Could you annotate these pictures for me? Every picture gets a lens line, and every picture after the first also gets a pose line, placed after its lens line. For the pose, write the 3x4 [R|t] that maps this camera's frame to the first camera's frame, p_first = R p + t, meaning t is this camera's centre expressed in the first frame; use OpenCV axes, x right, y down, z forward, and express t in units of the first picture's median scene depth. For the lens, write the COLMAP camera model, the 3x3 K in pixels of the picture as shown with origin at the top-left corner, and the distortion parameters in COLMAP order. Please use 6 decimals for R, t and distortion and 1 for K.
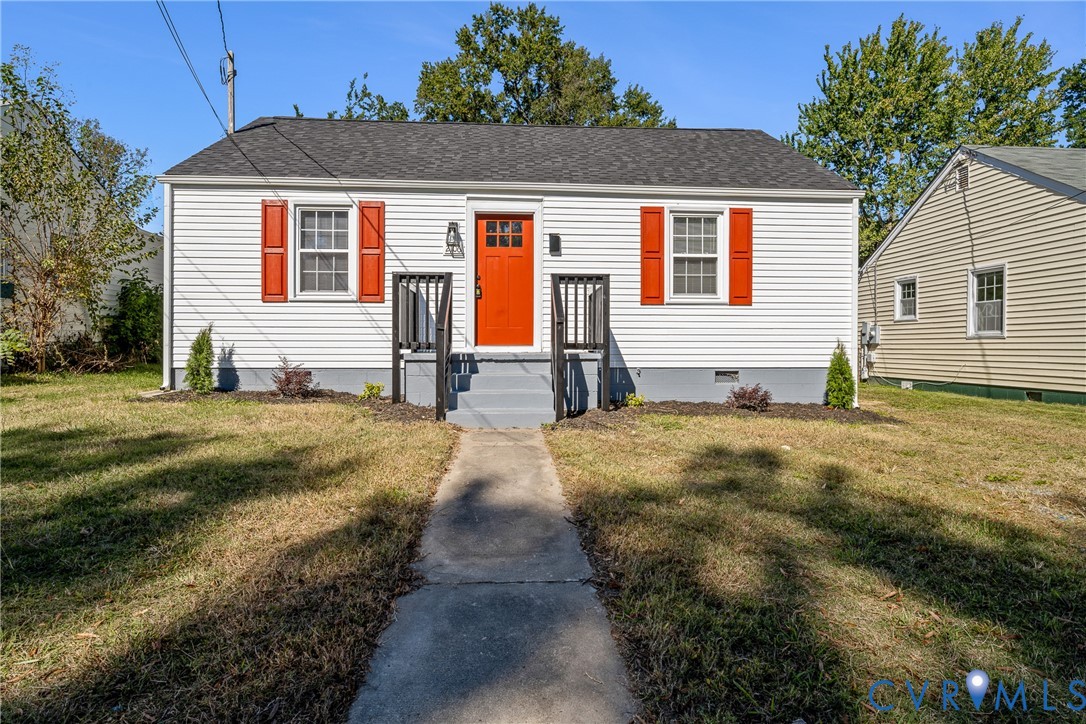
lens RADIAL K [[692.0, 0, 543.0], [0, 692.0, 362.0], [0, 0, 1]] dist [0.000098, 0.000229]
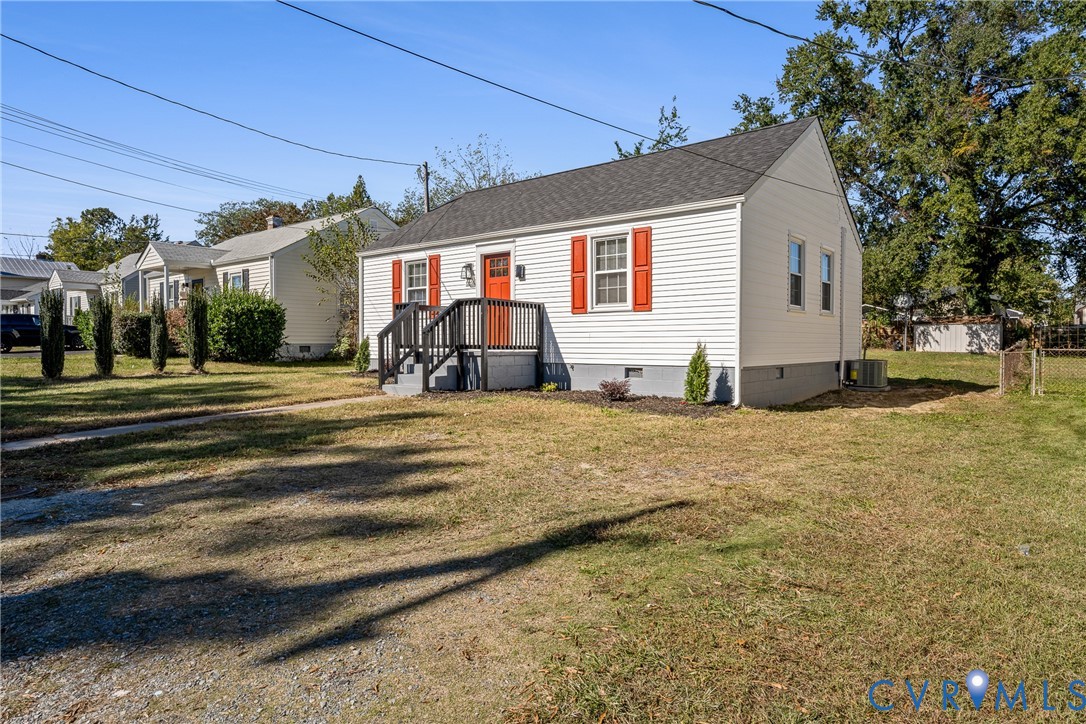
lens RADIAL K [[692.0, 0, 543.0], [0, 692.0, 362.0], [0, 0, 1]] dist [0.000098, 0.000229]
pose [[0.697488, 0.015514, -0.716428, 1.004506], [-0.017569, 0.999835, 0.004547, 0.000304], [0.716381, 0.009415, 0.697646, 0.075822]]
